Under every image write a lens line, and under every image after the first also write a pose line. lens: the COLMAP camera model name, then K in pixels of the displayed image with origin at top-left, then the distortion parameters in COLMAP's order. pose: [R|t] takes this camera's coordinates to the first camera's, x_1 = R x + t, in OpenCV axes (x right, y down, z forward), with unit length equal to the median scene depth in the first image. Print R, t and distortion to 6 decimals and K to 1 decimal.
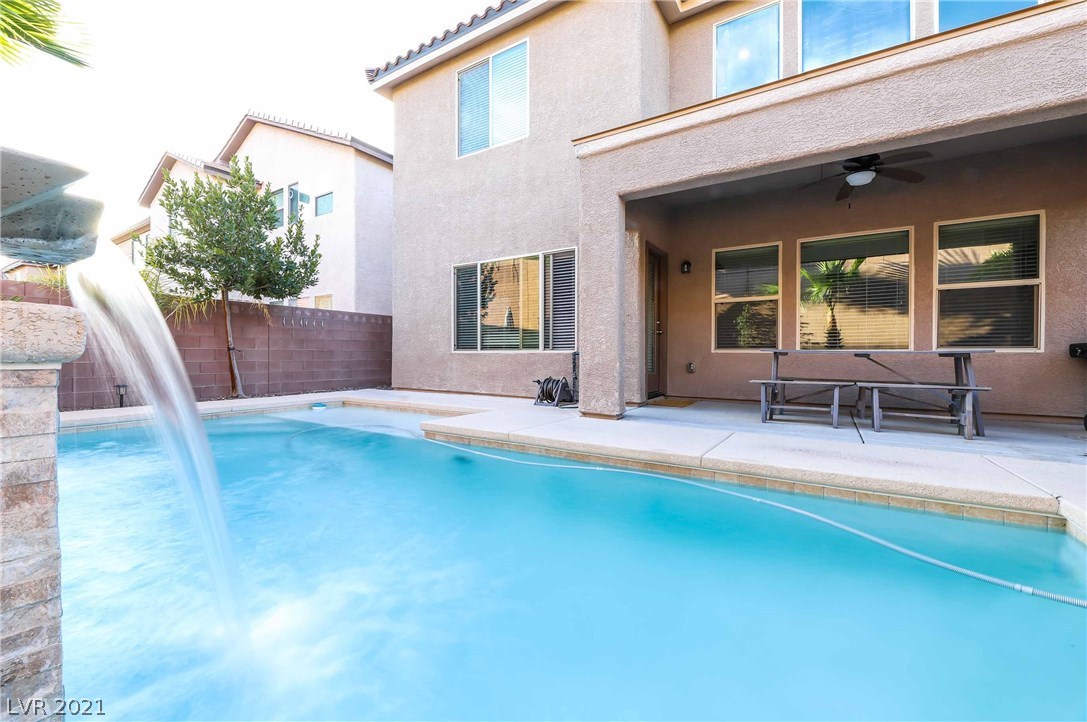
lens RADIAL K [[437.3, 0, 545.5], [0, 437.3, 356.8], [0, 0, 1]] dist [0.003852, -0.004276]
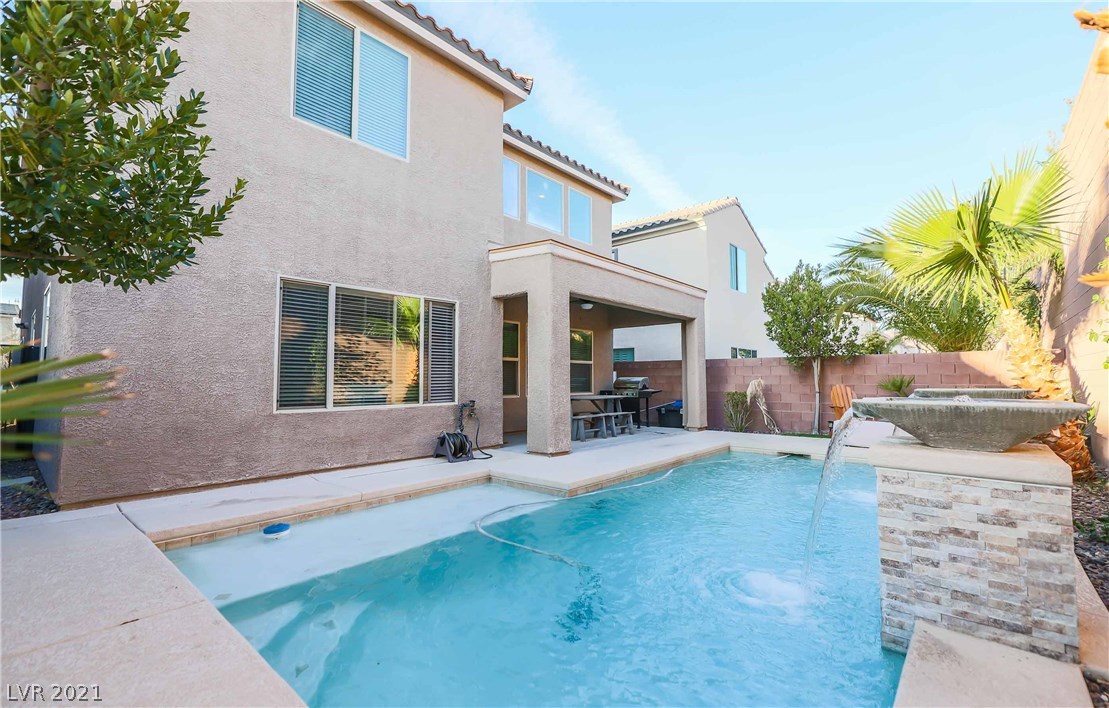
lens RADIAL K [[491.2, 0, 554.5], [0, 491.2, 354.0], [0, 0, 1]] dist [-0.000927, -0.000115]
pose [[0.152811, 0.050567, 0.986961, -0.991592], [0.004654, 0.998642, -0.051887, -0.064707], [-0.988244, 0.012522, 0.152368, 0.580126]]
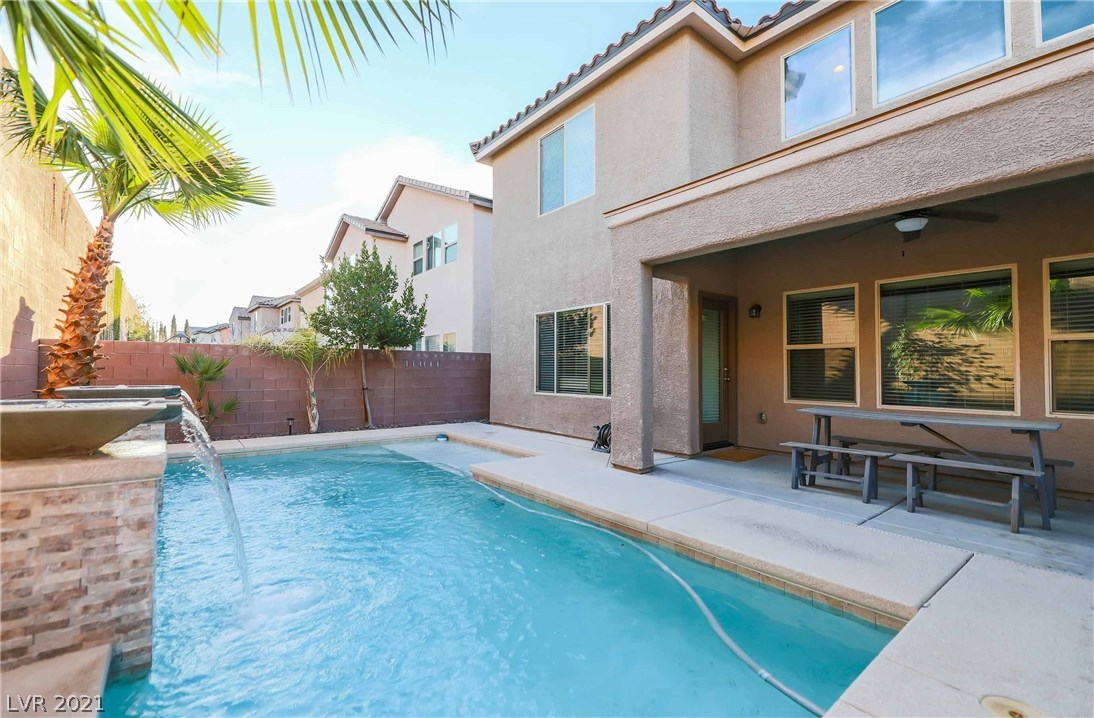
lens RADIAL K [[470.5, 0, 548.1], [0, 470.5, 356.5], [0, 0, 1]] dist [0.001654, -0.000165]
pose [[0.945159, -0.008138, -0.326511, 0.233183], [-0.003913, 0.999336, -0.036235, -0.069568], [0.326589, 0.035526, 0.944499, -0.108262]]
